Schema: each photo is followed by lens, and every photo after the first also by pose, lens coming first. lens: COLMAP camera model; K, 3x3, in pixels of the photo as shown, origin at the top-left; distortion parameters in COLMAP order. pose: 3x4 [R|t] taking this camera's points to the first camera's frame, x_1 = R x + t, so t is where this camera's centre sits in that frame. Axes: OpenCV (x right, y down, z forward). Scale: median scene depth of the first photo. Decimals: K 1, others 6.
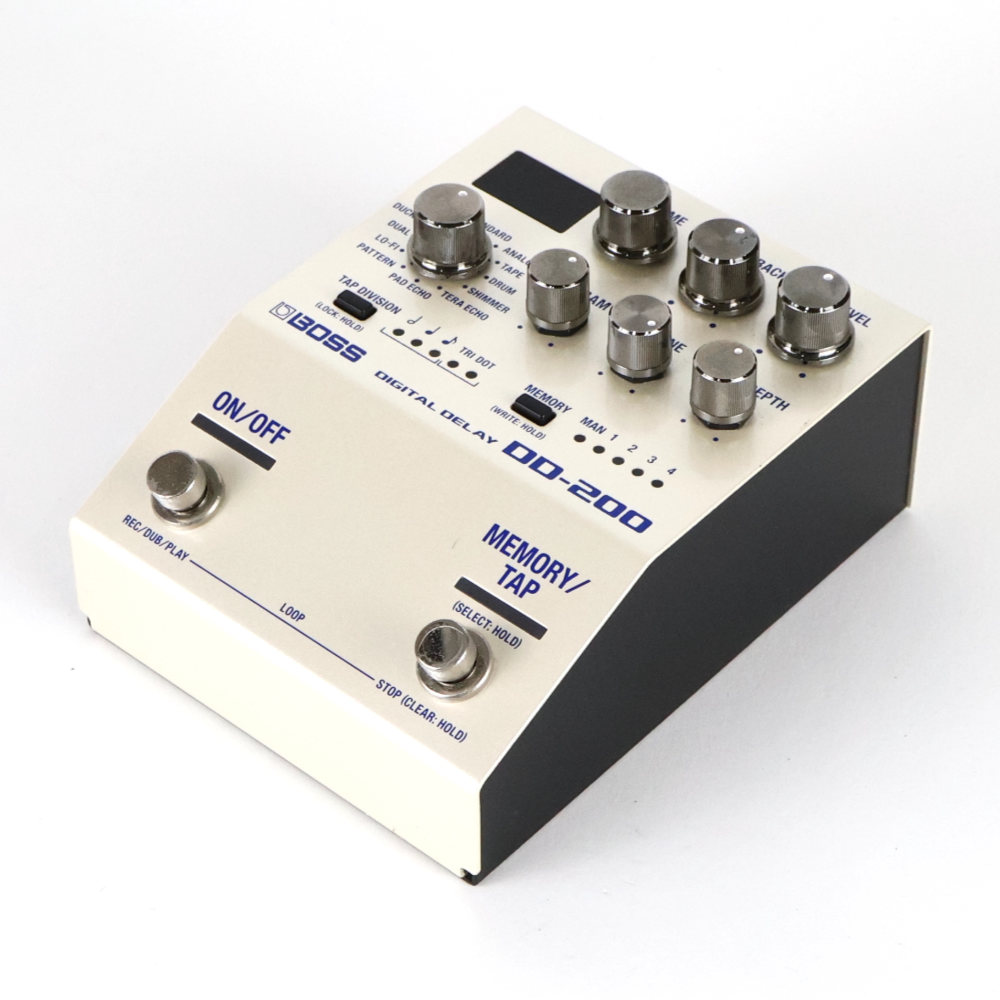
lens RADIAL K [[3827.8, 0, 500.0], [0, 3827.8, 500.0], [0, 0, 1]] dist [0.017406, -1.026259]
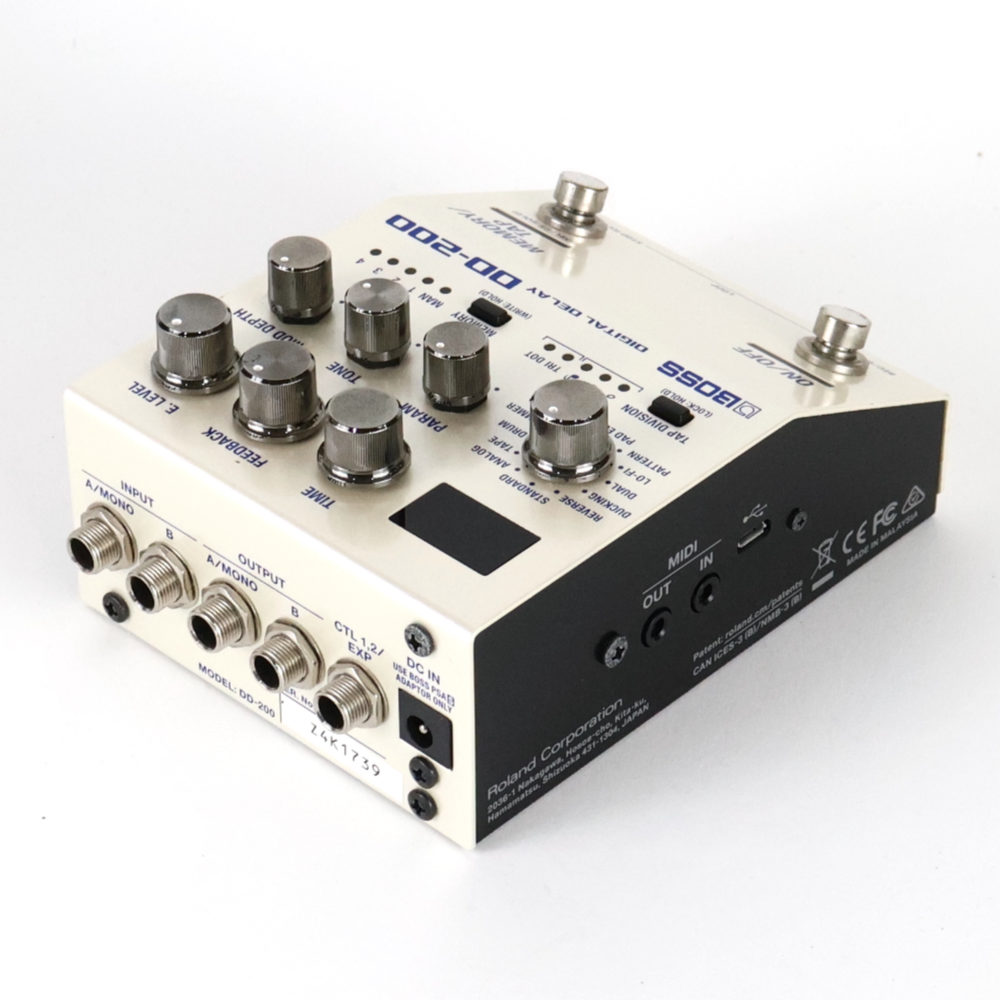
lens RADIAL K [[3827.8, 0, 500.0], [0, 3827.8, 500.0], [0, 0, 1]] dist [0.017406, -1.026259]
pose [[-0.999163, -0.019622, 0.035890, -0.030881], [0.032945, 0.134003, 0.990433, -1.003553], [-0.024243, 0.990787, -0.133244, 1.174054]]
